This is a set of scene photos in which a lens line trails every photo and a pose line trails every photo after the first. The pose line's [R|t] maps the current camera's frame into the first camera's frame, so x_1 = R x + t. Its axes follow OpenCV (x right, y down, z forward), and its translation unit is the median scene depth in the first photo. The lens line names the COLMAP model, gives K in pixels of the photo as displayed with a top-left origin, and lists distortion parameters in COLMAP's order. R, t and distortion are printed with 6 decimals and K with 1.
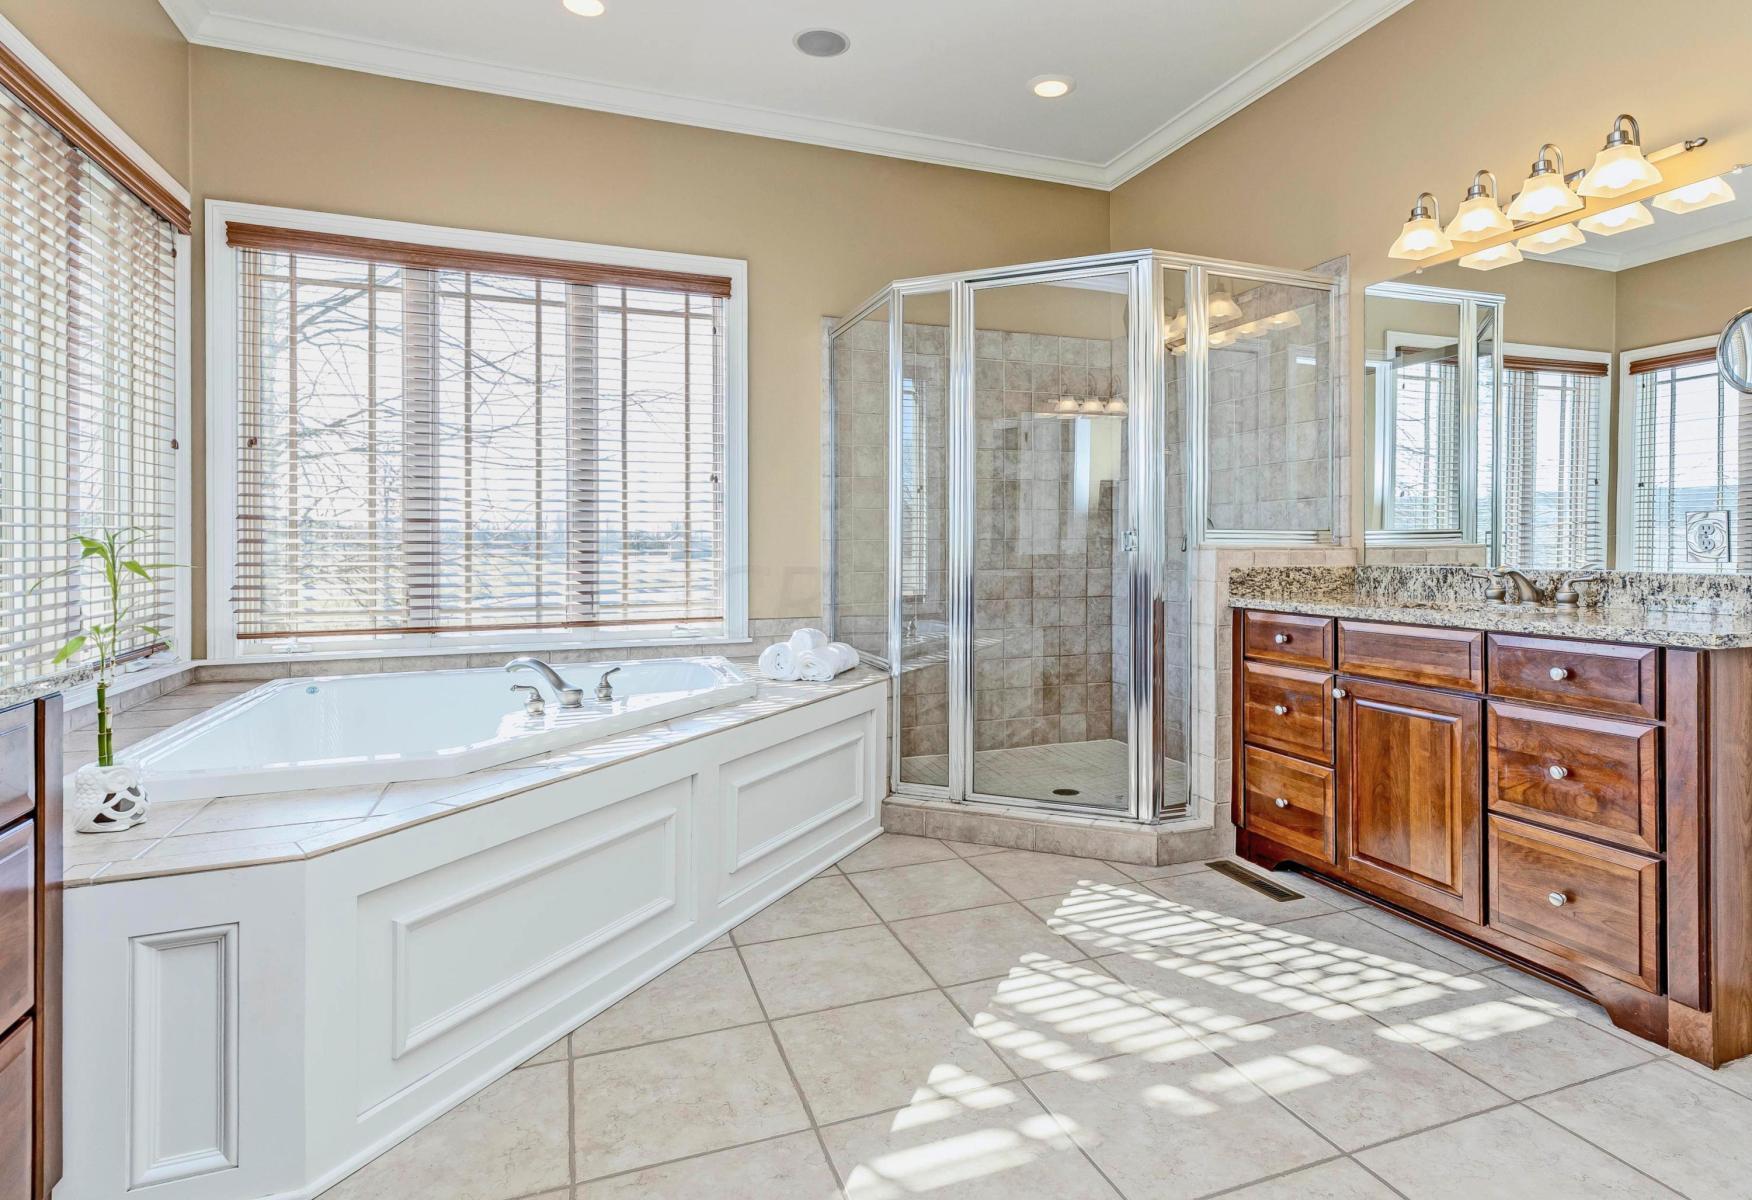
lens RADIAL K [[919.7, 0, 876.0], [0, 919.7, 600.0], [0, 0, 1]] dist [0.002444, 0.000439]
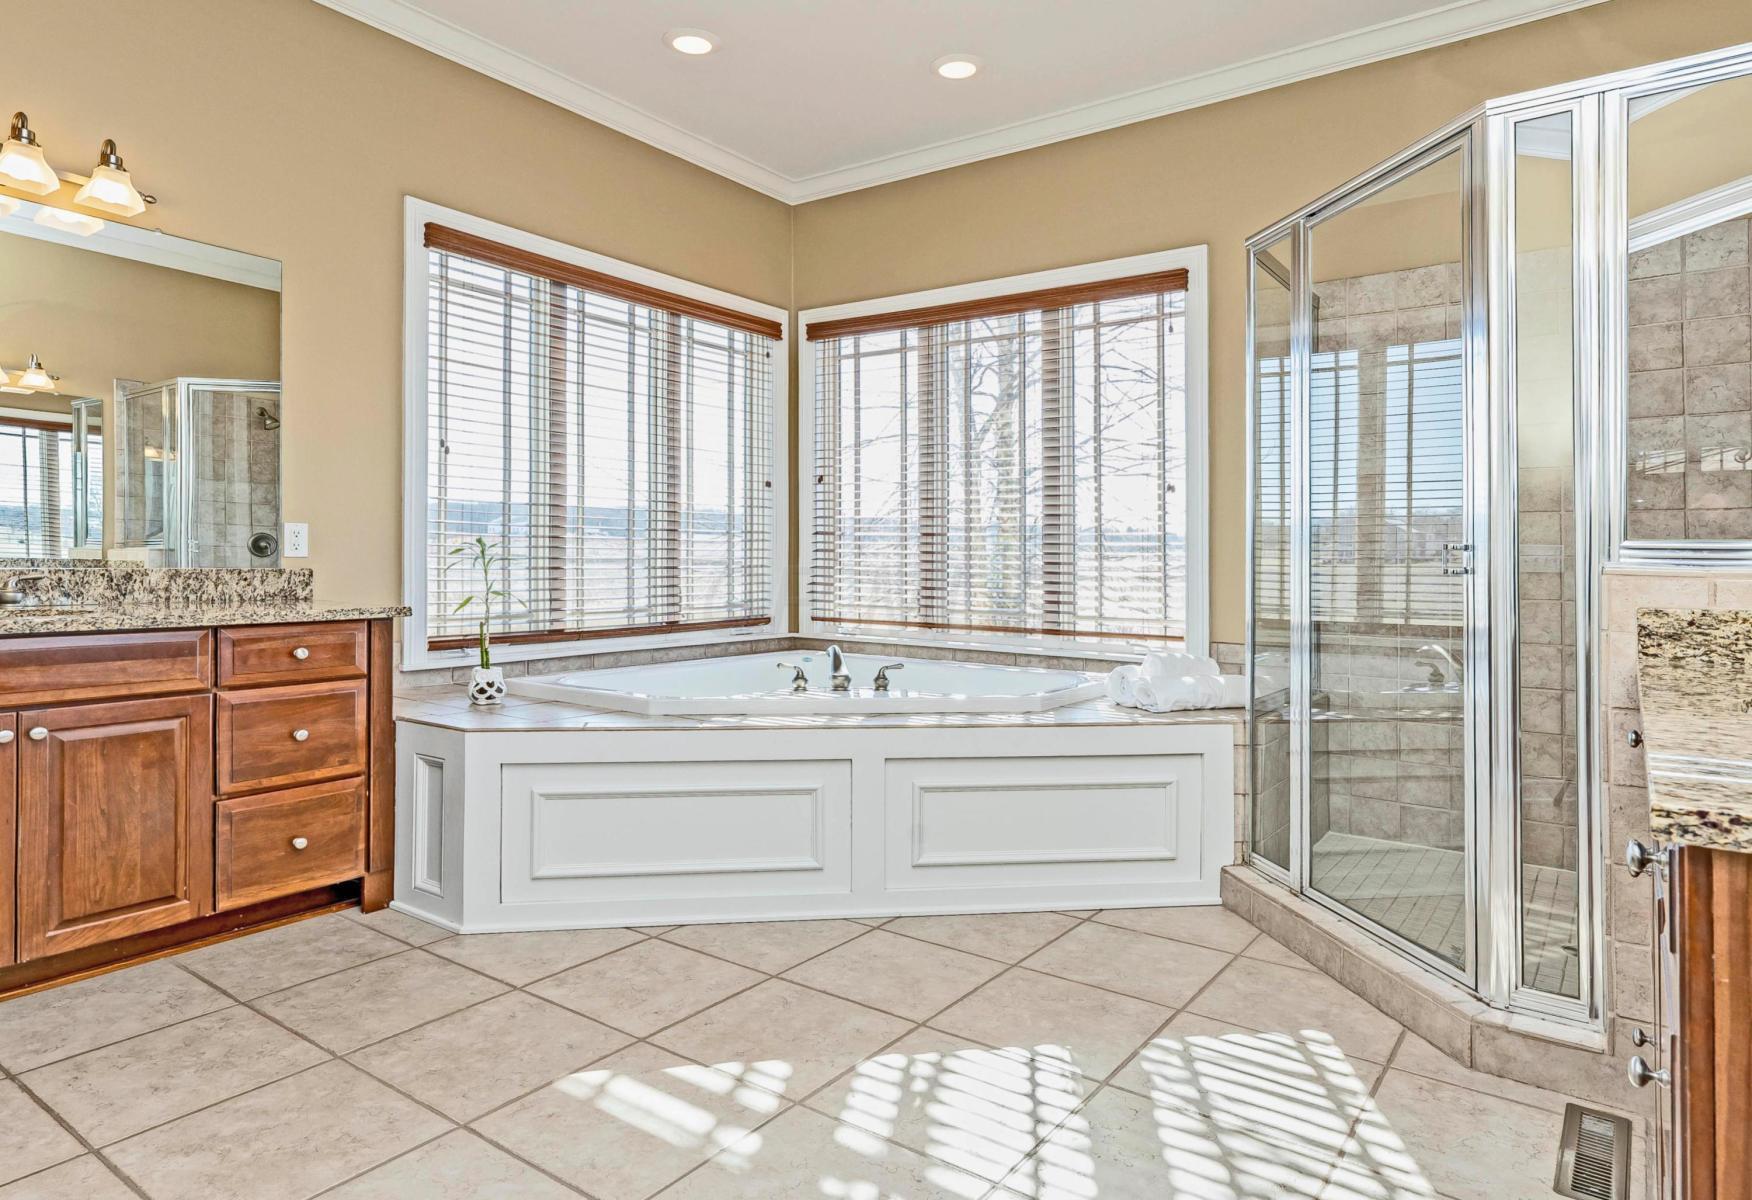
lens RADIAL K [[940.6, 0, 876.0], [0, 940.6, 600.0], [0, 0, 1]] dist [0.003680, 0.000539]
pose [[0.592604, 0.050995, -0.803878, 0.672028], [-0.066025, 0.997711, 0.014619, -0.019873], [0.802784, 0.044413, 0.594614, 0.312701]]
